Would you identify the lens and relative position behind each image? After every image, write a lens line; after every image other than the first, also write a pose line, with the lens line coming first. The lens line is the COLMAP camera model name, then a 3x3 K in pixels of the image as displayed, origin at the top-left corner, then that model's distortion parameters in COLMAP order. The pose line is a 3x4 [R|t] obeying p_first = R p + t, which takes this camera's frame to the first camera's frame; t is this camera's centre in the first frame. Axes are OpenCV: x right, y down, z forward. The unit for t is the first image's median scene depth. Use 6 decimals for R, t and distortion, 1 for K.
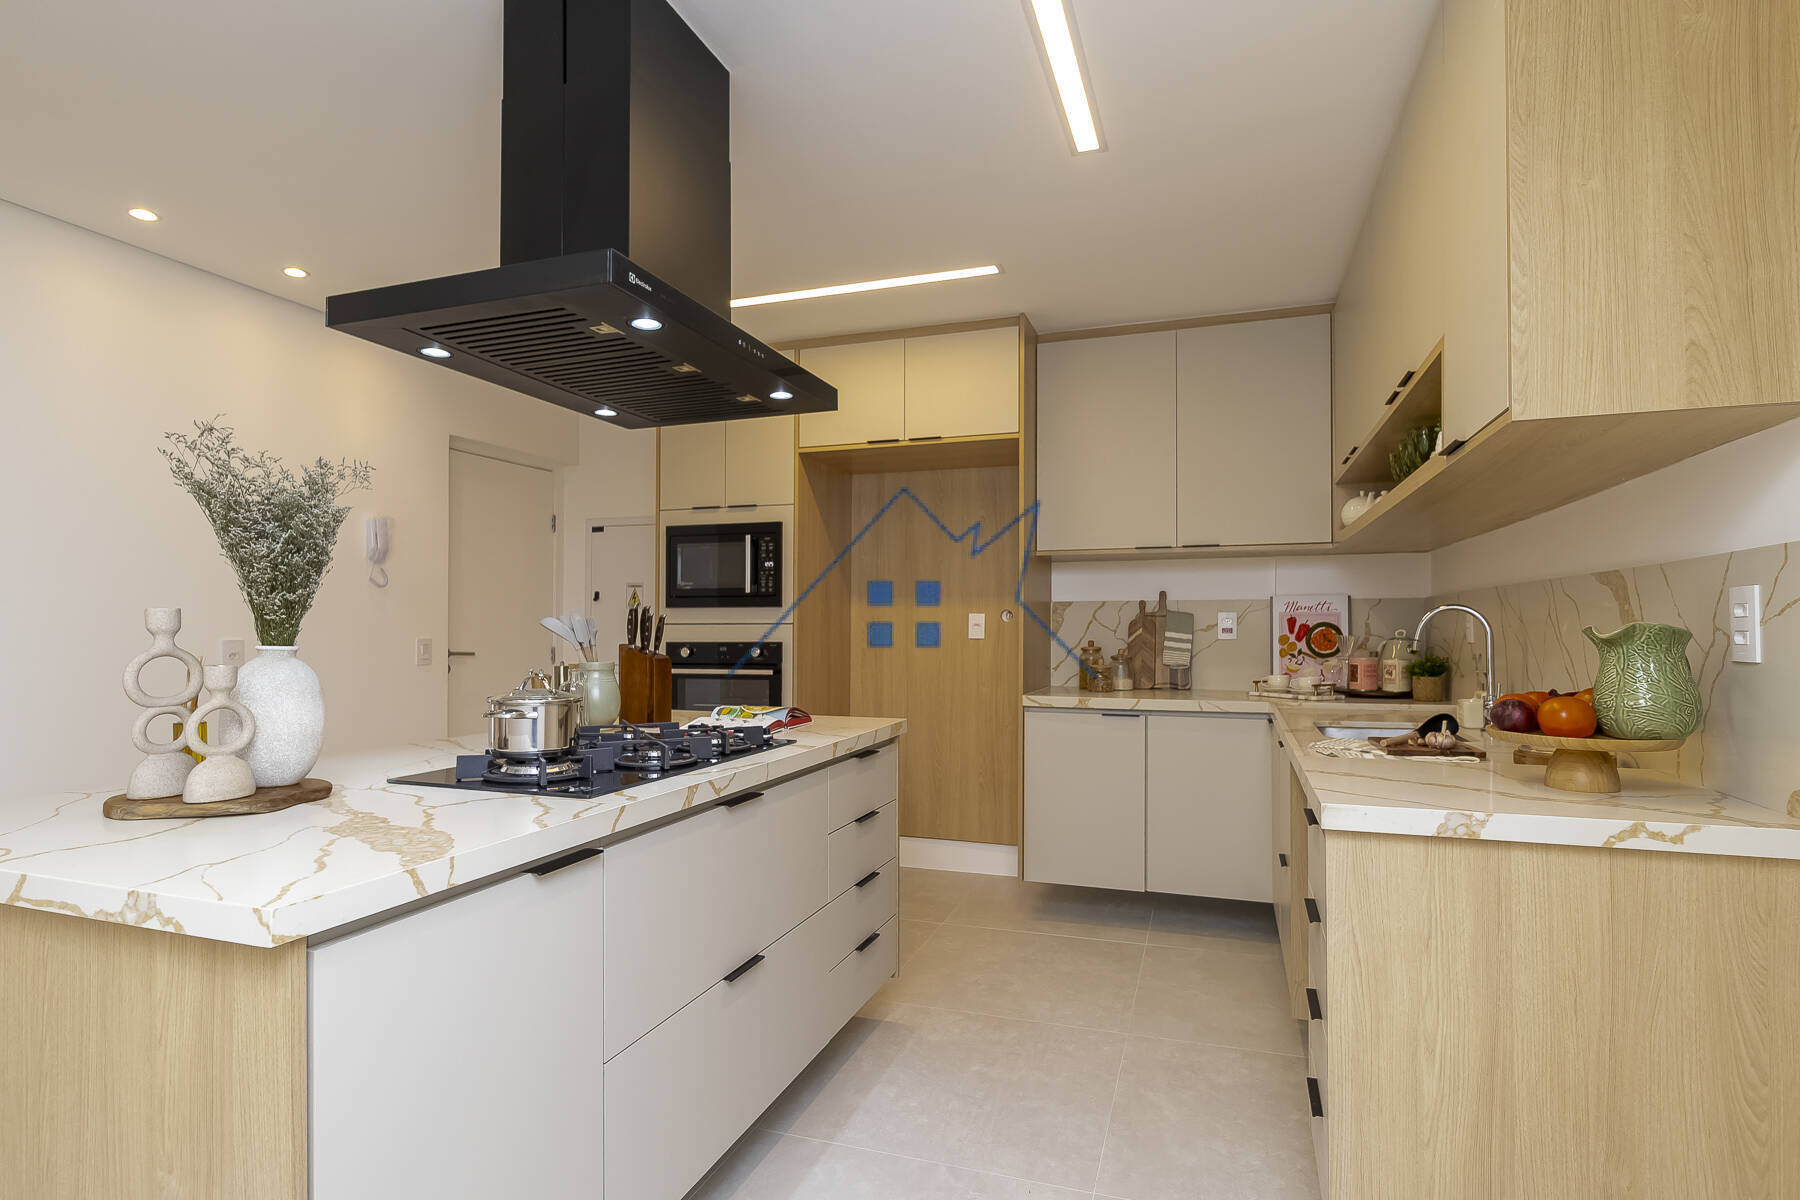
lens RADIAL K [[981.7, 0, 988.7], [0, 981.7, 635.5], [0, 0, 1]] dist [0.012204, -0.000113]
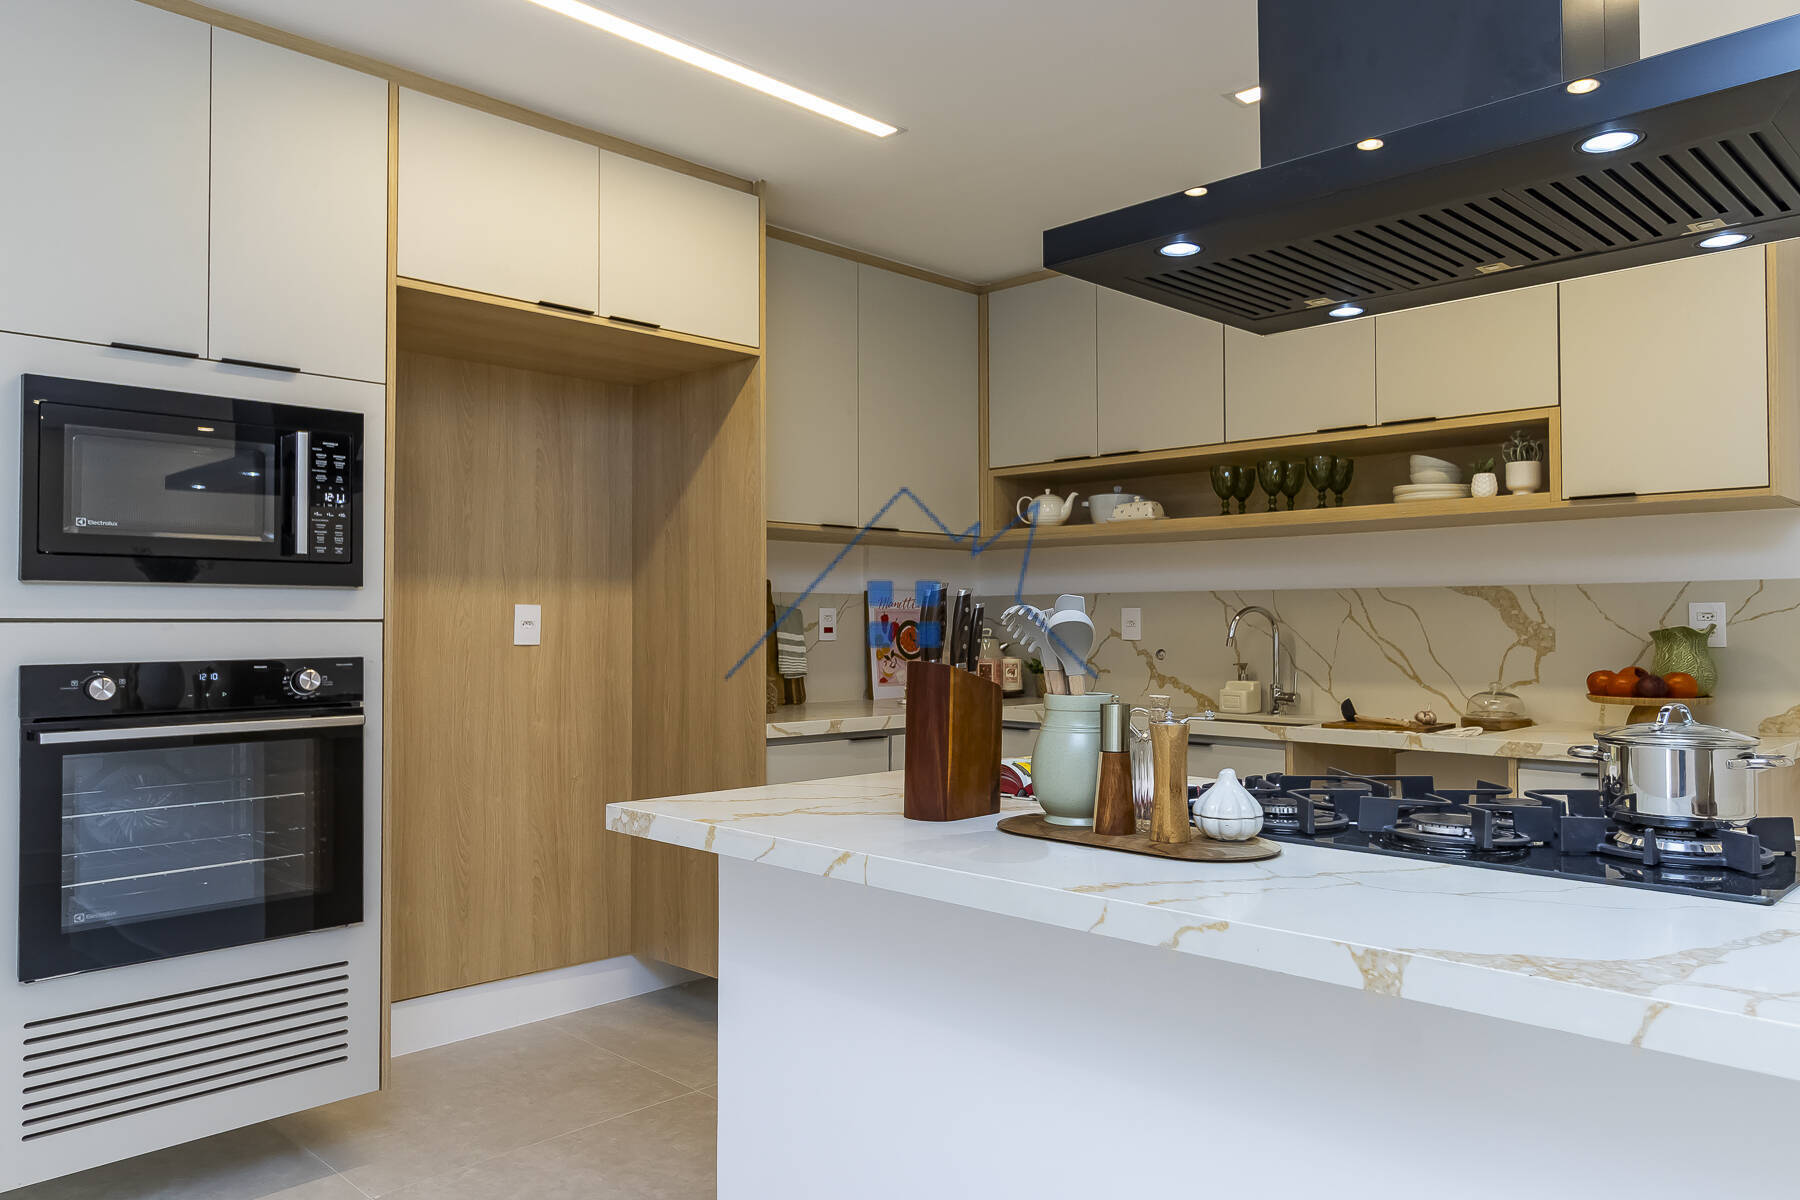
lens RADIAL K [[1155.3, 0, 1055.0], [0, 1155.3, 616.1], [0, 0, 1]] dist [0.015541, -0.002479]
pose [[0.429149, 0.005739, 0.903216, -0.566665], [0.006319, 0.999936, -0.009356, -0.006508], [-0.903212, 0.009723, 0.429085, 0.418007]]
